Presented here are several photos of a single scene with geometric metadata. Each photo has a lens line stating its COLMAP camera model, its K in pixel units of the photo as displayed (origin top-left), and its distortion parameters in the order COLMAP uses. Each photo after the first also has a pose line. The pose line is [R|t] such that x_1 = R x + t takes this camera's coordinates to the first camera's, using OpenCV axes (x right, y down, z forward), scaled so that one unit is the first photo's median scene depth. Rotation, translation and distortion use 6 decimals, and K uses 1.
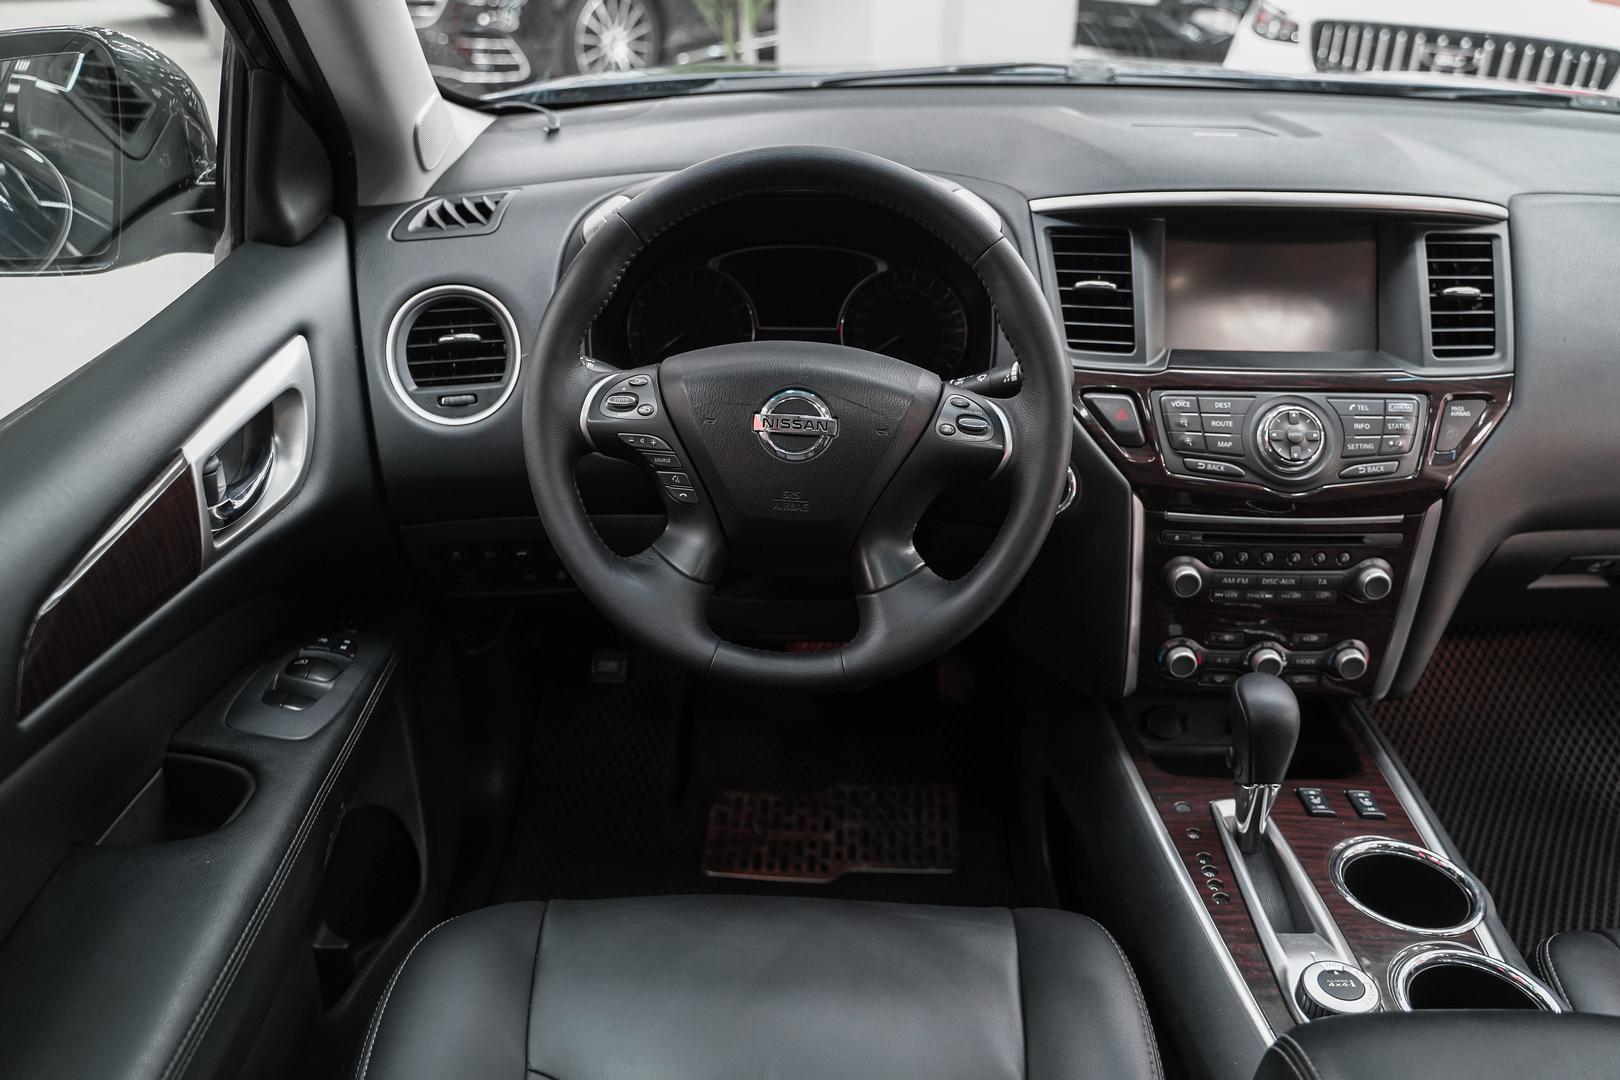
lens RADIAL K [[1309.5, 0, 833.7], [0, 1309.5, 530.2], [0, 0, 1]] dist [-0.000500, -0.002413]
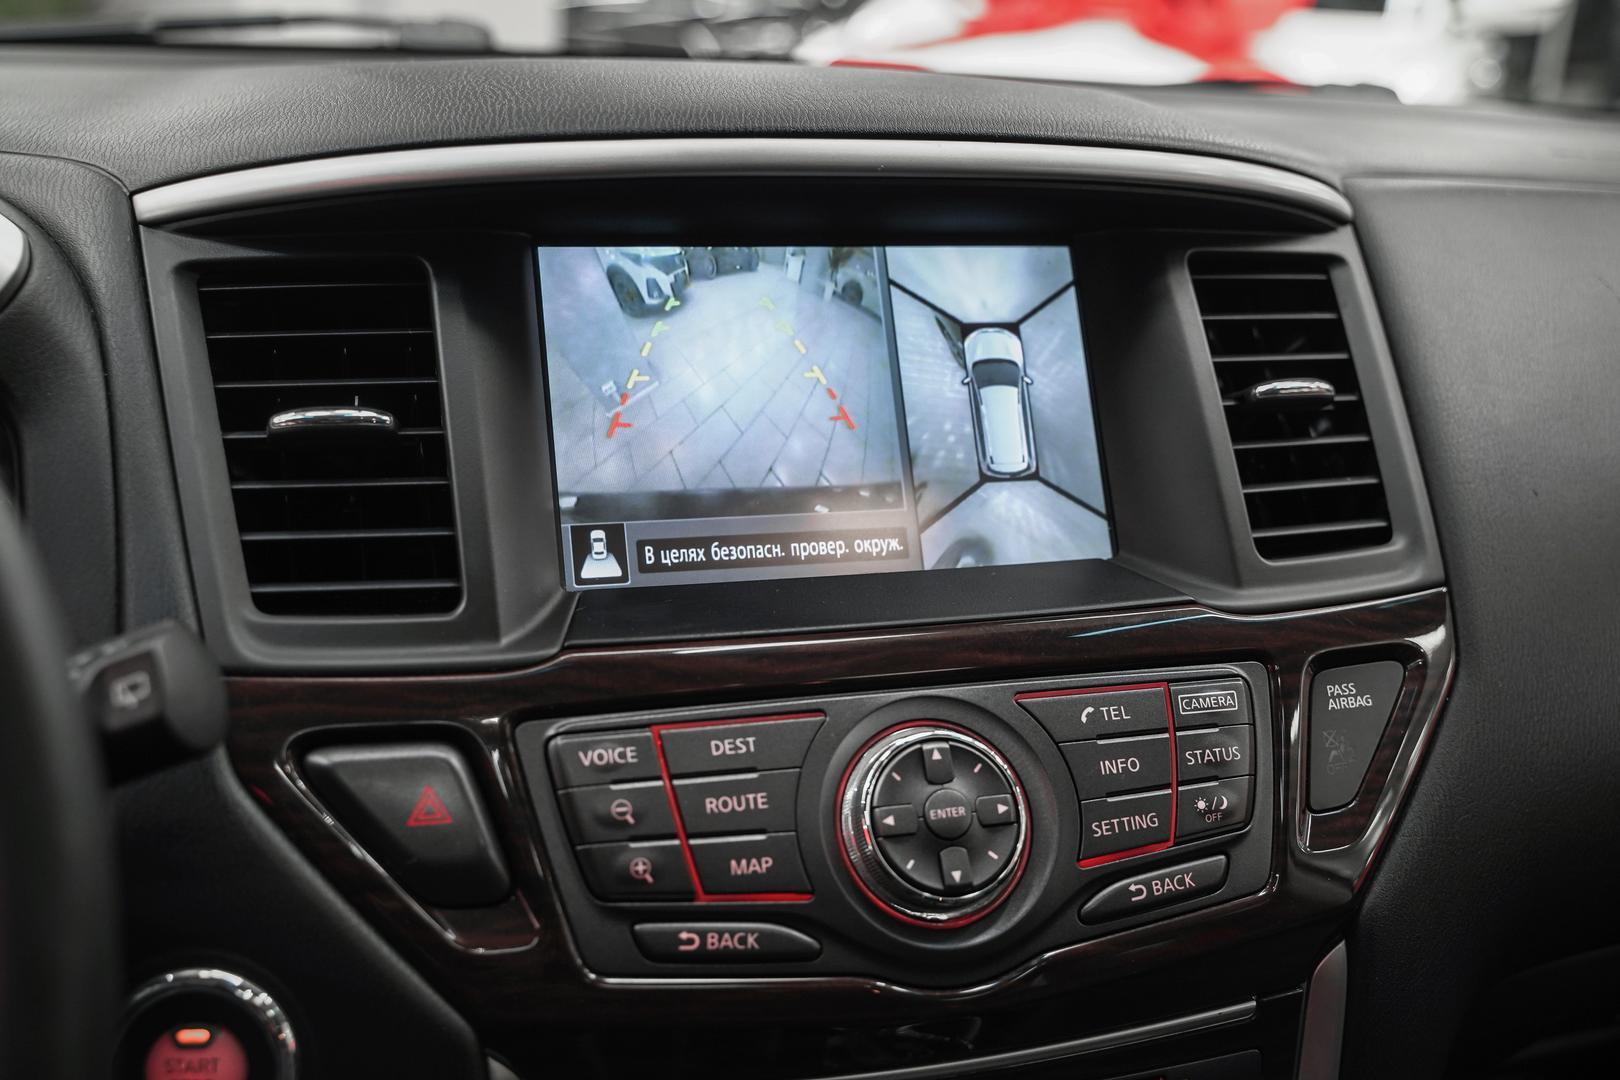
lens RADIAL K [[1793.0, 0, 810.0], [0, 1793.0, 540.0], [0, 0, 1]] dist [-0.008685, -0.002697]
pose [[0.955218, -0.068472, 0.287872, 0.183763], [0.114518, 0.982593, -0.146279, -0.076342], [-0.272845, 0.172694, 0.946431, 0.540697]]
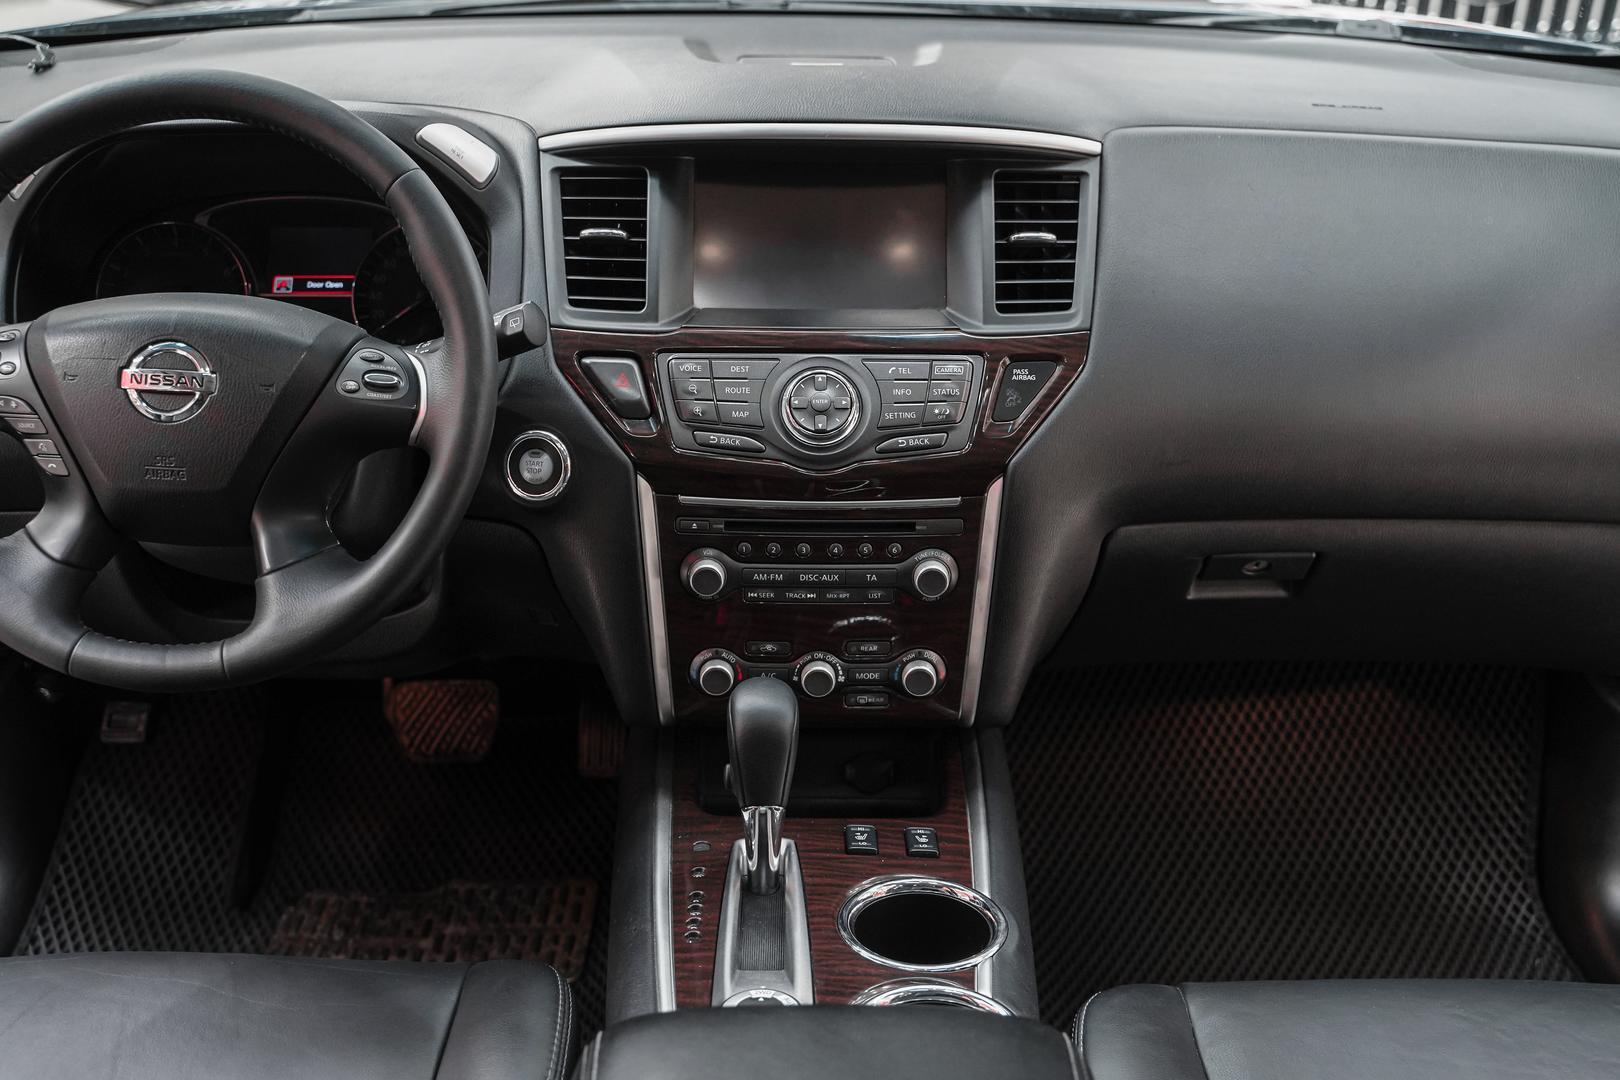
lens RADIAL K [[1830.3, 0, 810.0], [0, 1830.3, 540.0], [0, 0, 1]] dist [0.009170, 0.020353]
pose [[0.999956, -0.008631, 0.003804, 0.329831], [0.008848, 0.998083, -0.061249, 0.087186], [-0.003268, 0.061280, 0.998115, -0.180789]]
